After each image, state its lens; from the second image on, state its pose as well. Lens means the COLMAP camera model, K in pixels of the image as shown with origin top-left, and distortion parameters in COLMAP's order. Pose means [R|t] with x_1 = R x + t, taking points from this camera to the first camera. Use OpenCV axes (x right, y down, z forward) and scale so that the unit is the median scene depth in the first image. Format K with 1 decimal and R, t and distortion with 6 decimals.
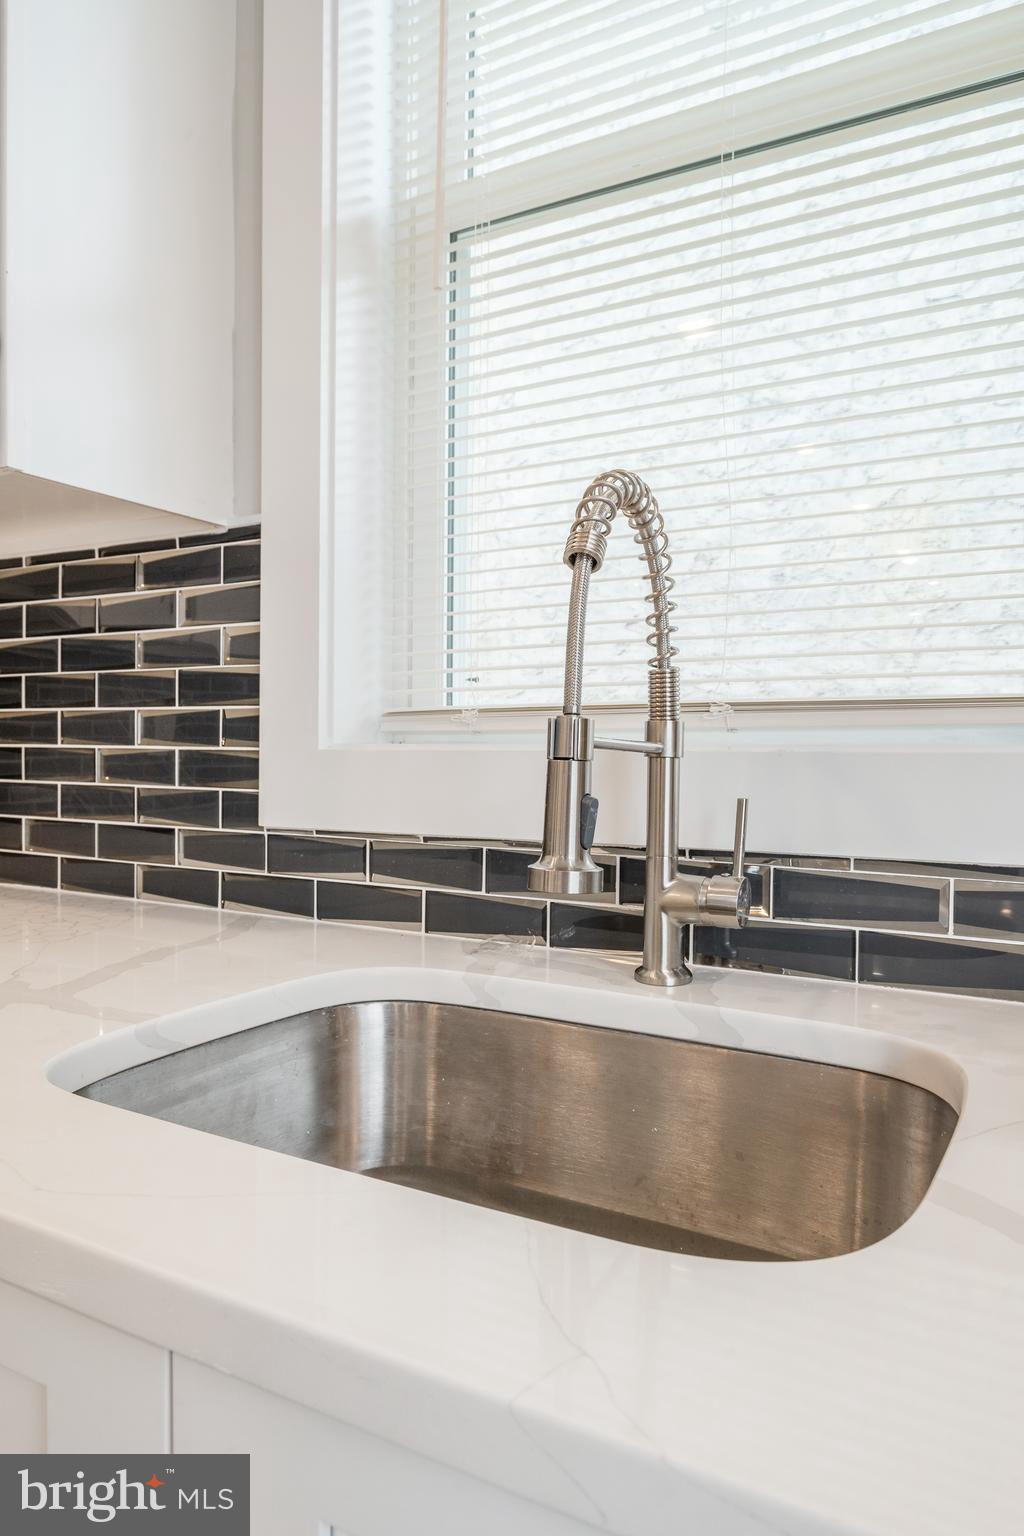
lens RADIAL K [[1034.0, 0, 496.2], [0, 1034.0, 767.6], [0, 0, 1]] dist [-0.002743, 0.001327]
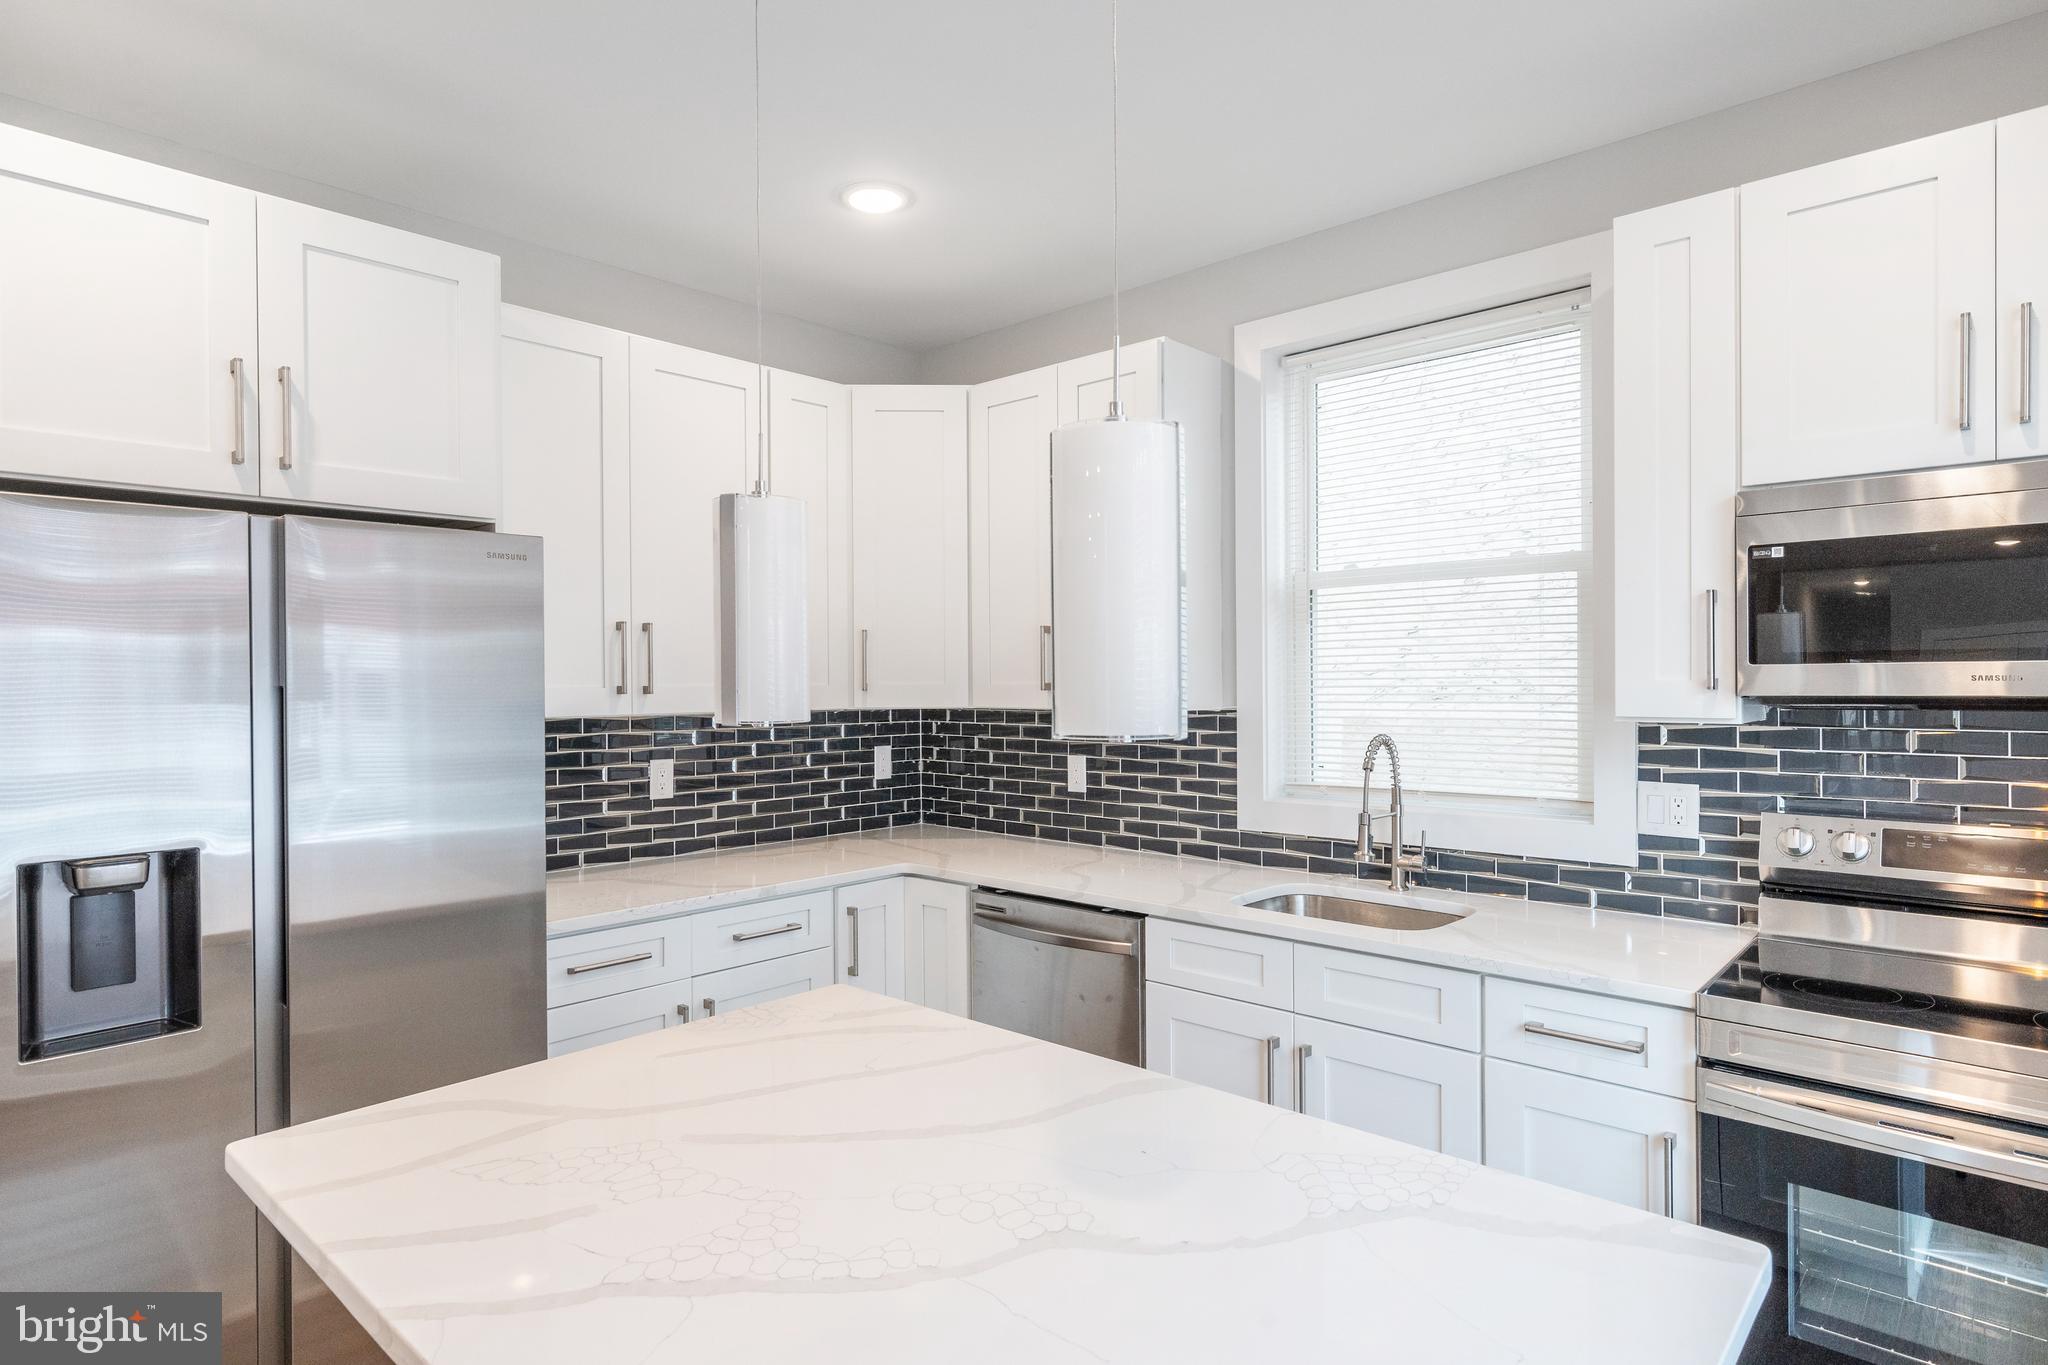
lens RADIAL K [[1108.7, 0, 1019.7], [0, 1108.7, 674.6], [0, 0, 1]] dist [0.011256, -0.004592]
pose [[0.973382, -0.009734, -0.228982, -0.122084], [0.001963, 0.999415, -0.034143, -0.230444], [0.229180, 0.032785, 0.972832, -1.787322]]
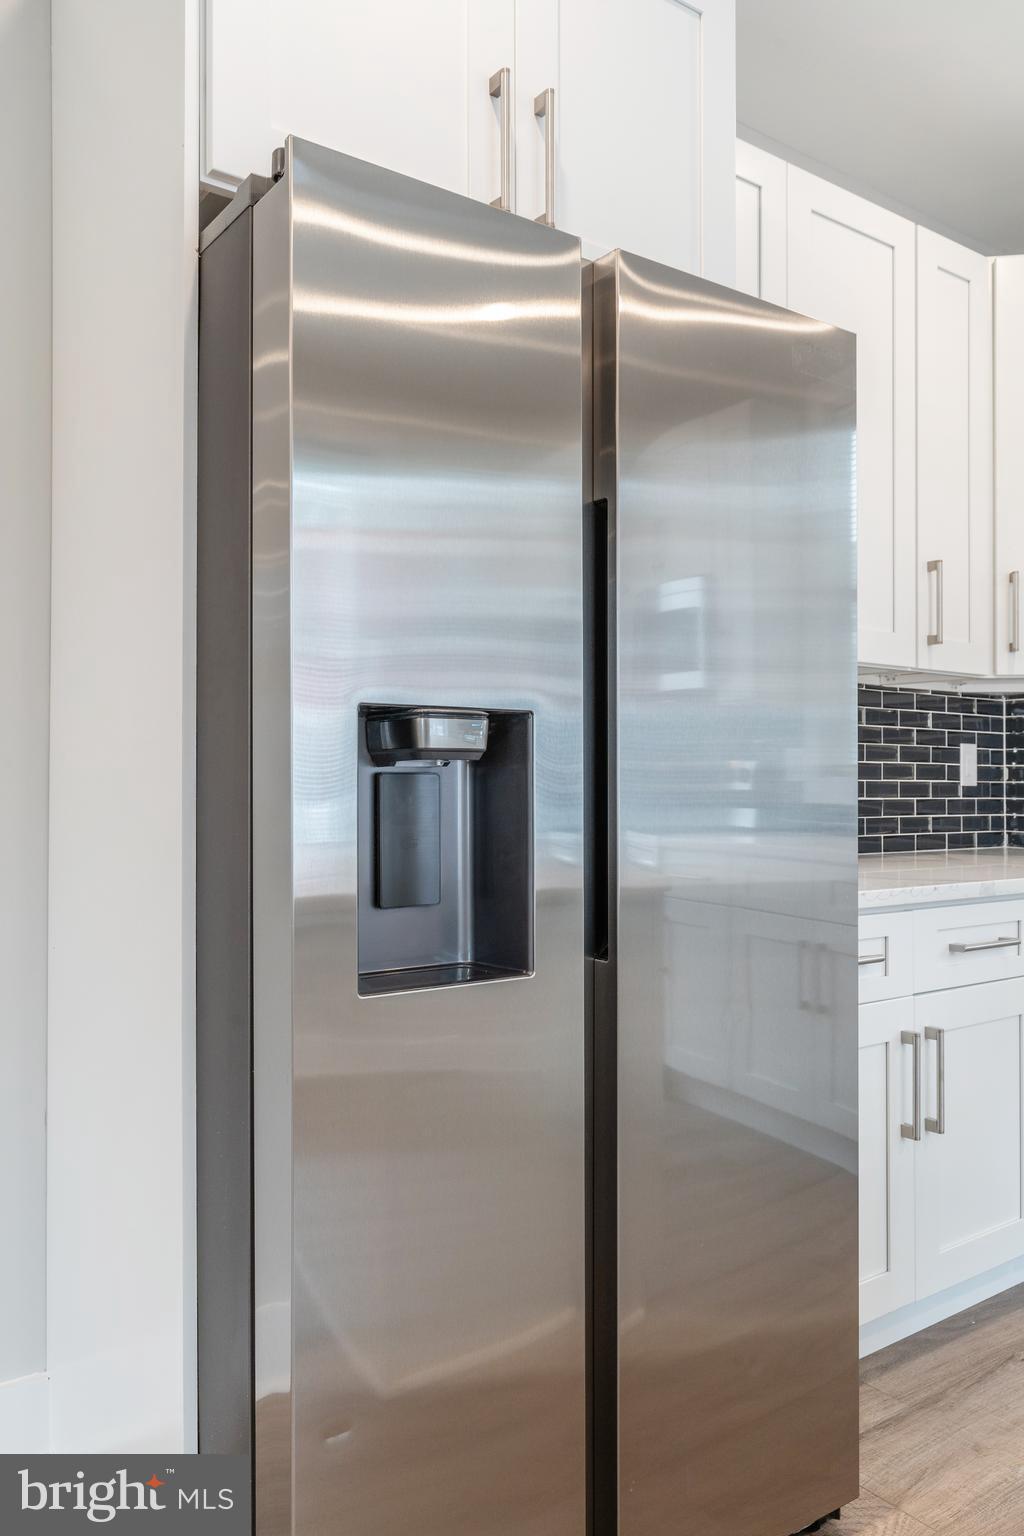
lens RADIAL K [[1142.2, 0, 515.3], [0, 1142.2, 763.3], [0, 0, 1]] dist [-0.002040, 0.002697]
pose [[0.909287, -0.006287, -0.416122, -1.163976], [-0.013492, 0.998915, -0.044574, 0.056722], [0.415950, 0.046145, 0.908216, -1.521560]]
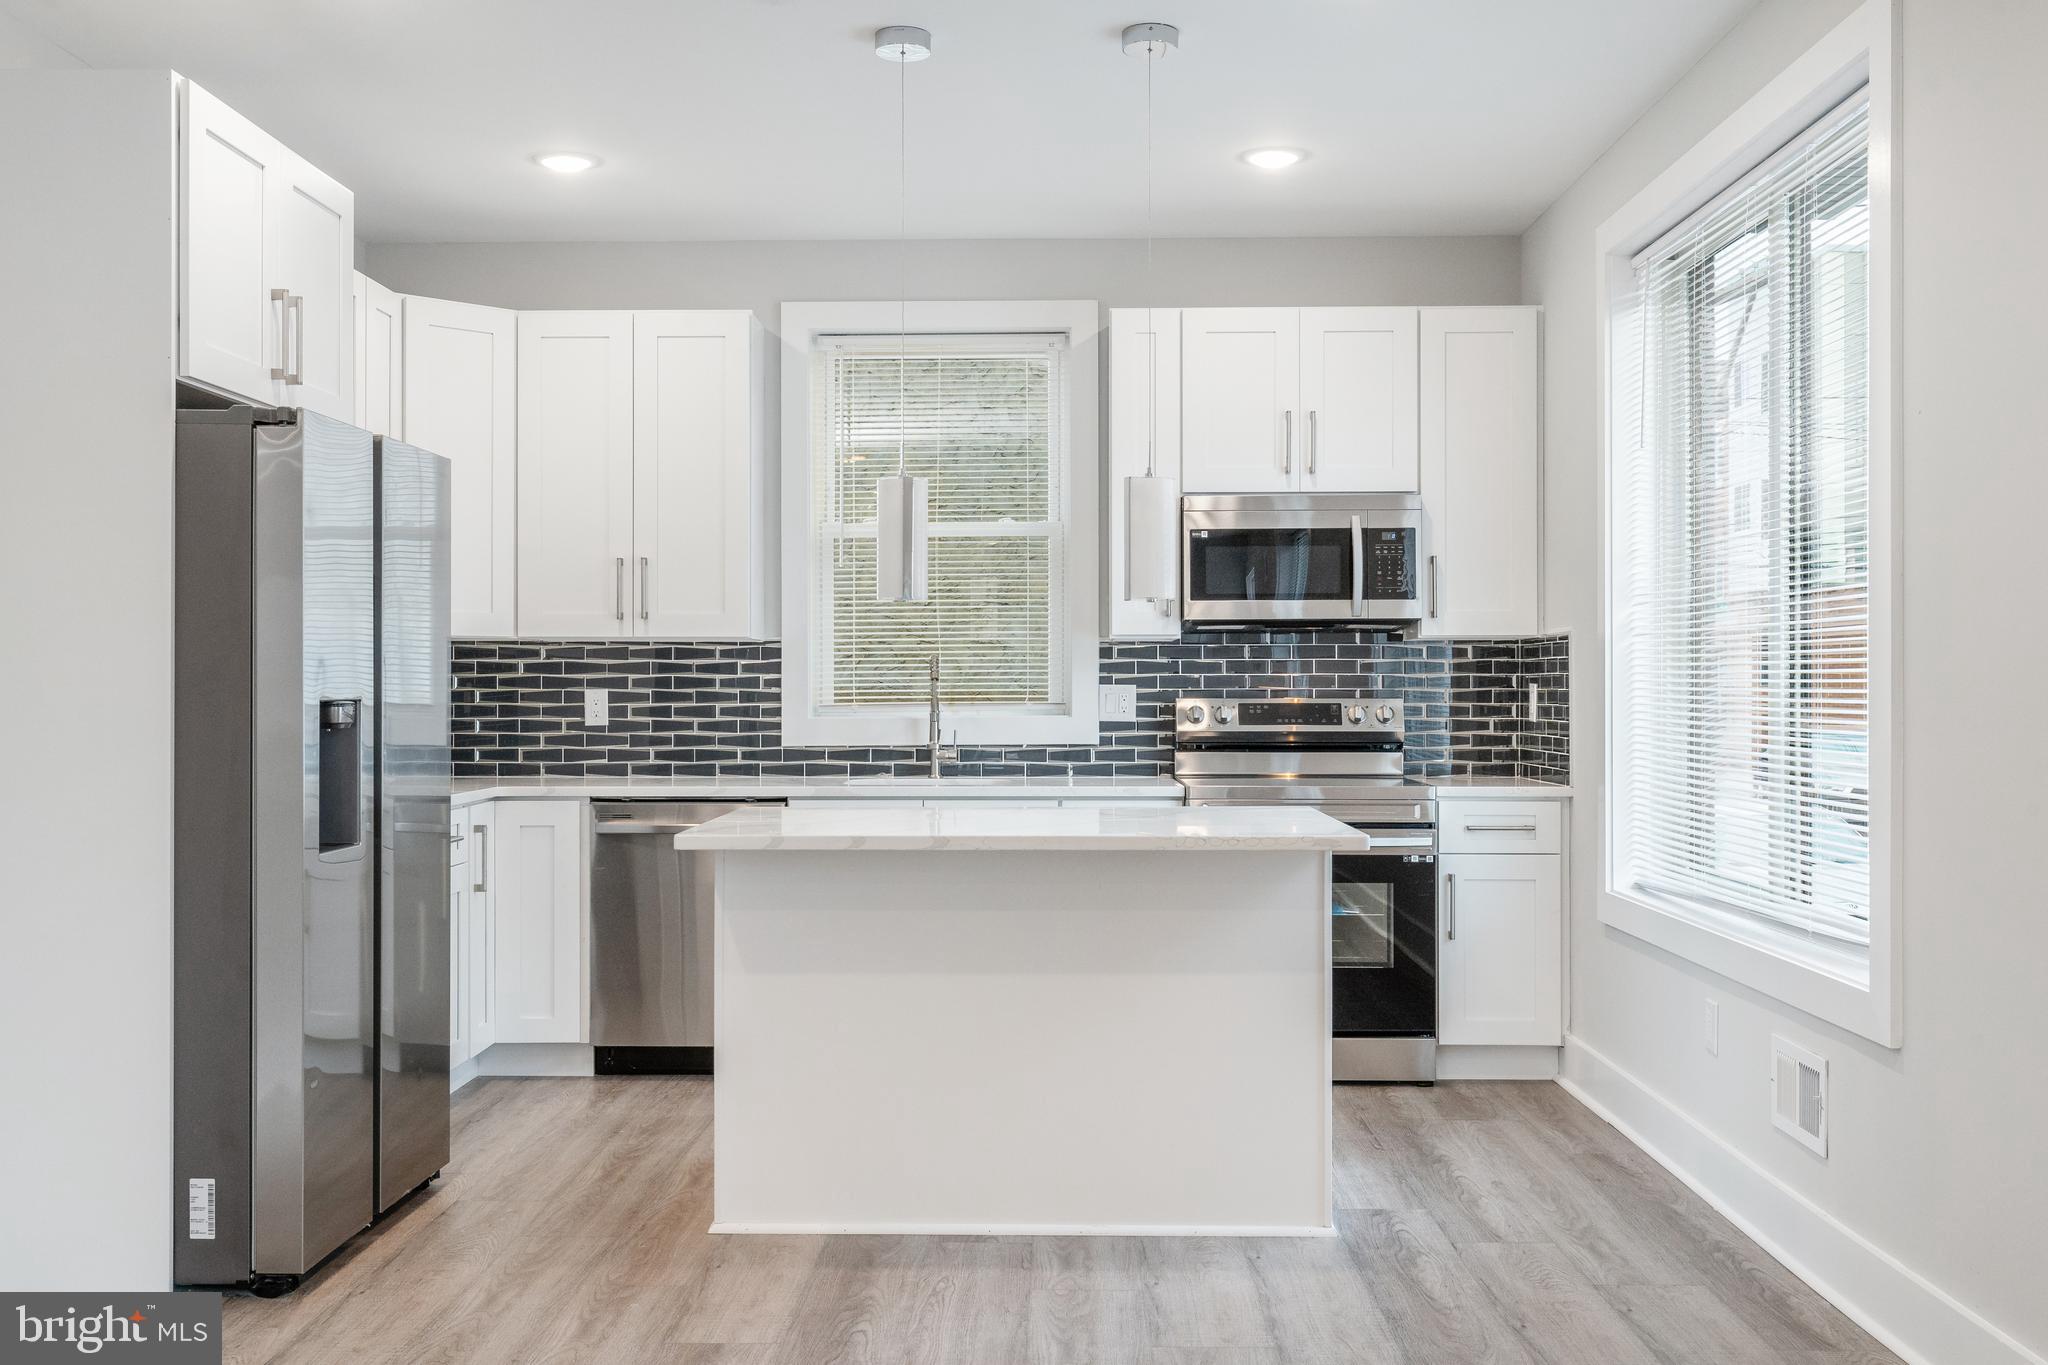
lens RADIAL K [[1944.9, 0, 990.8], [0, 1944.9, 640.9], [0, 0, 1]] dist [0.031827, 0.000000]
pose [[0.887066, 0.007047, 0.461589, -2.213500], [0.018018, 0.998593, -0.049872, 0.045639], [-0.461291, 0.052557, 0.885691, -4.072473]]
